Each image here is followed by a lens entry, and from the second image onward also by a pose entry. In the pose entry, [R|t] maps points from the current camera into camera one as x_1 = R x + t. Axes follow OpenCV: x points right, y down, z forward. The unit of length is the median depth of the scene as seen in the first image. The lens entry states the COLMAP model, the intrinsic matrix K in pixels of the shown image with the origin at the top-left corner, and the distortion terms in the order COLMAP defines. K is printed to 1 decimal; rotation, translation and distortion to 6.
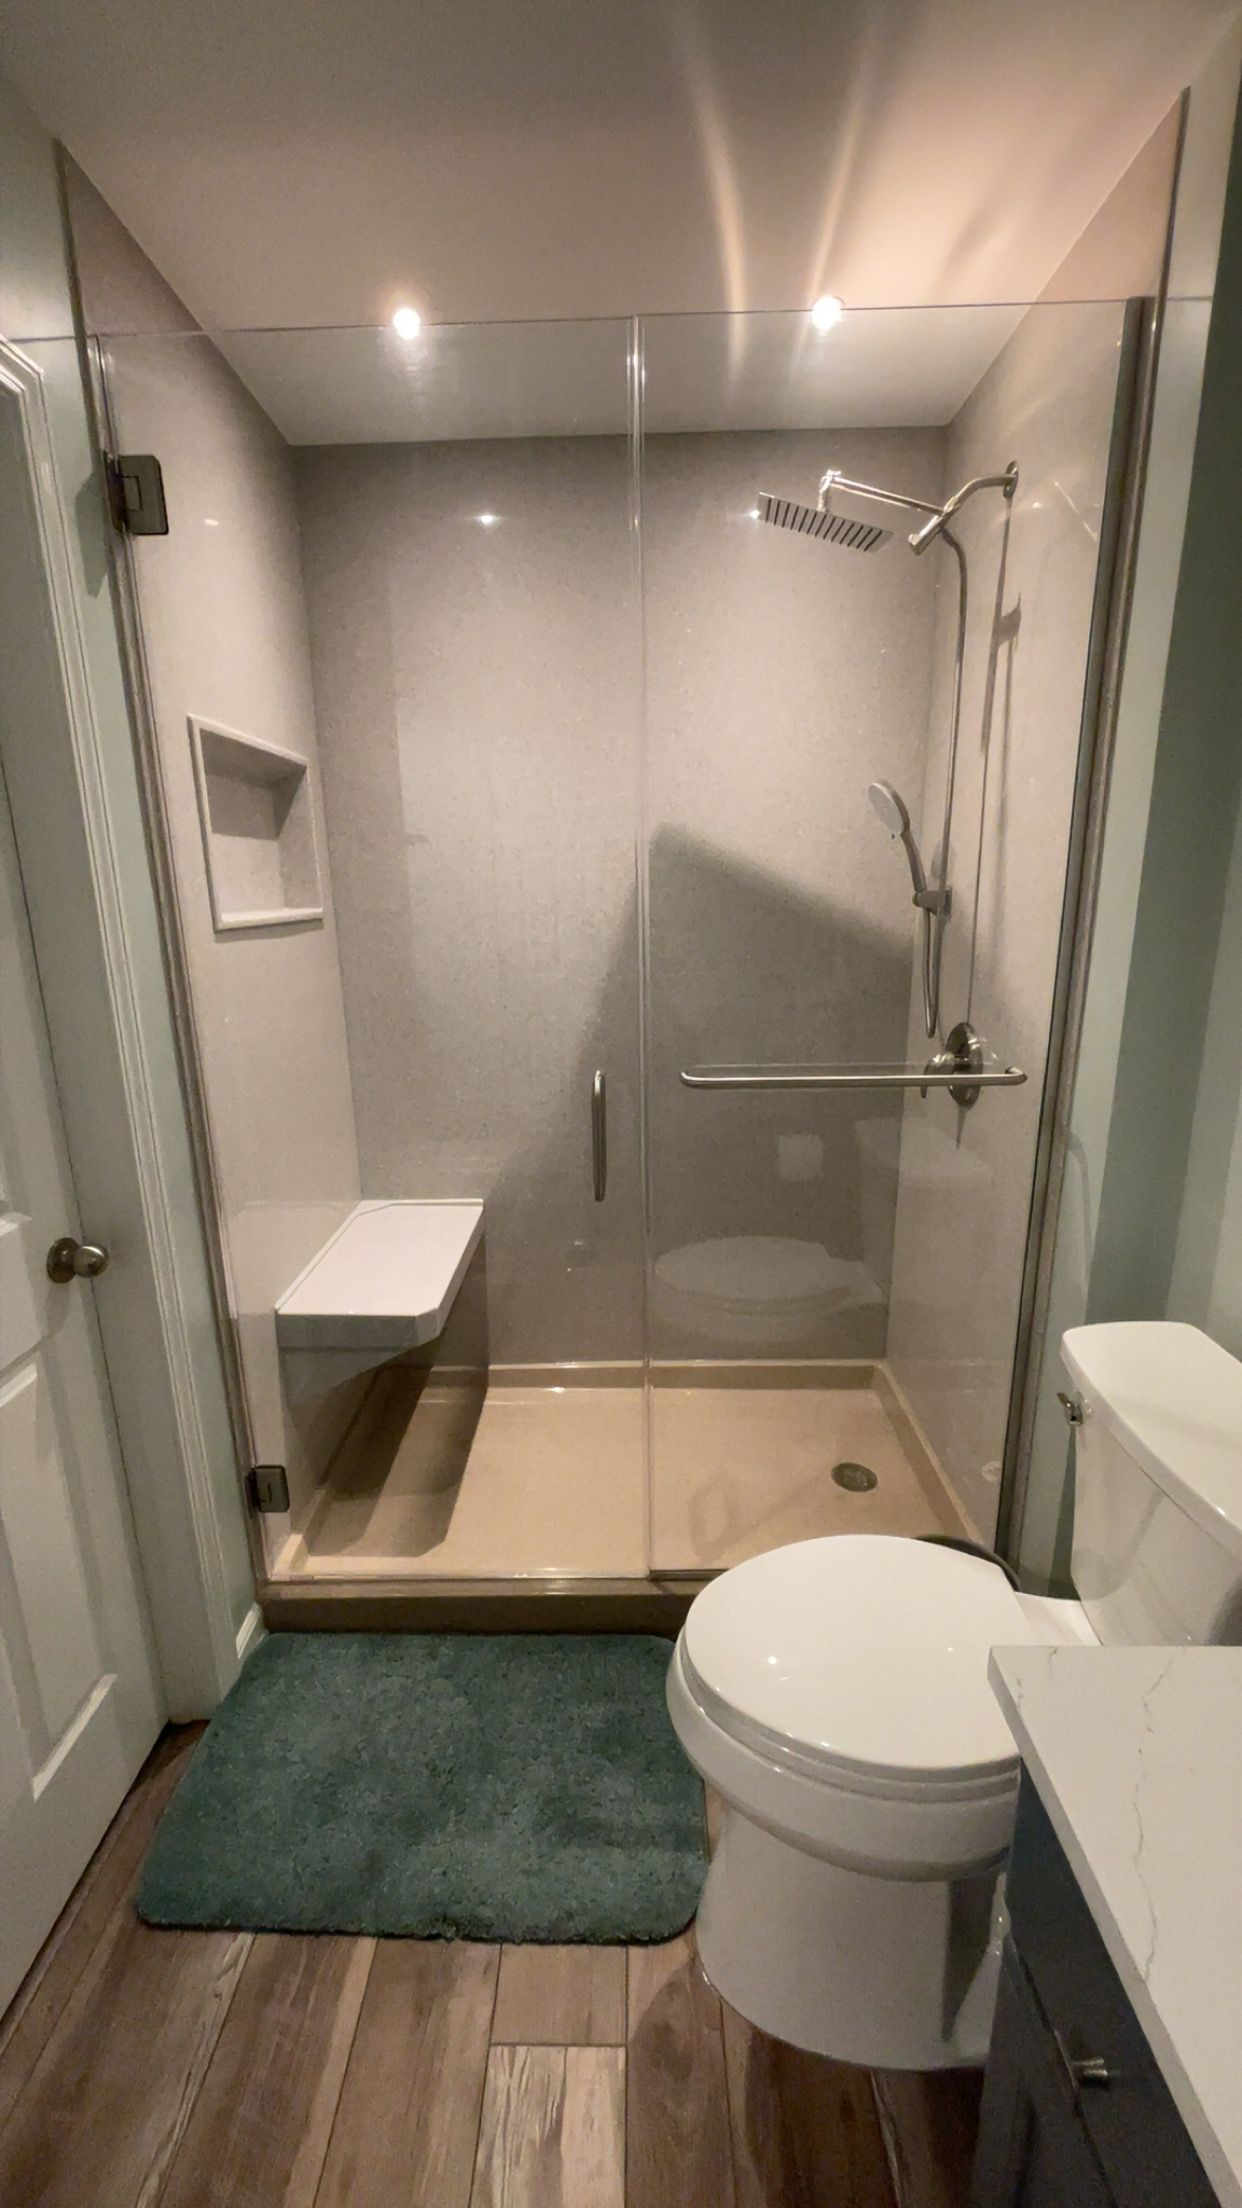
lens RADIAL K [[860.8, 0, 614.0], [0, 860.8, 1104.1], [0, 0, 1]] dist [0.000189, 0.000055]
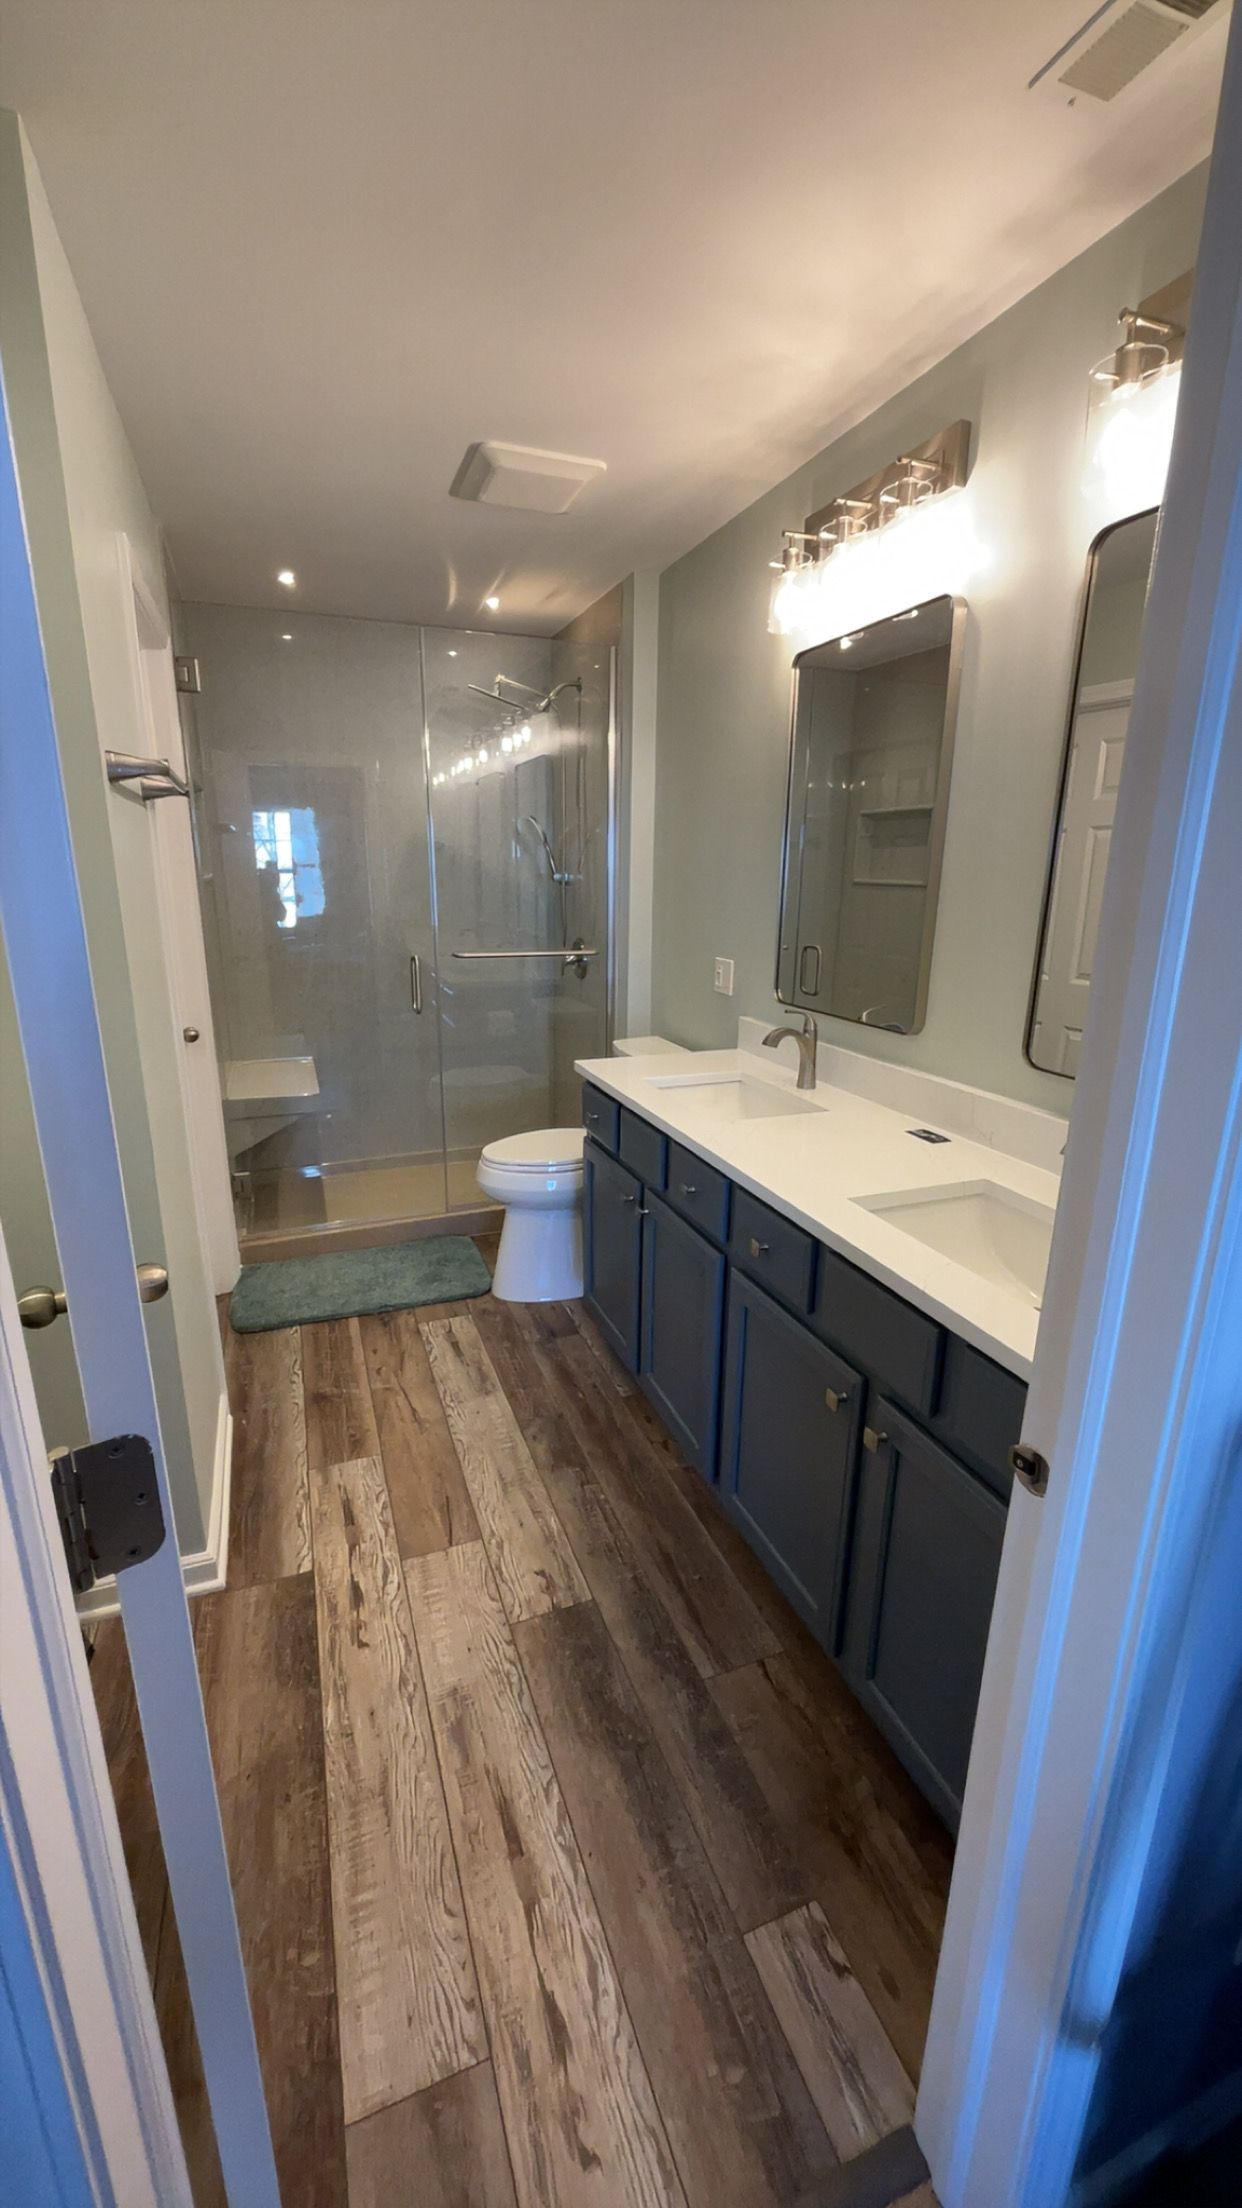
lens RADIAL K [[860.8, 0, 614.0], [0, 860.8, 1104.1], [0, 0, 1]] dist [0.000189, 0.000055]
pose [[0.928813, -0.071044, 0.363673, -0.445186], [0.063332, 0.997443, 0.033104, 0.362058], [-0.365095, -0.007715, 0.930938, -1.456018]]
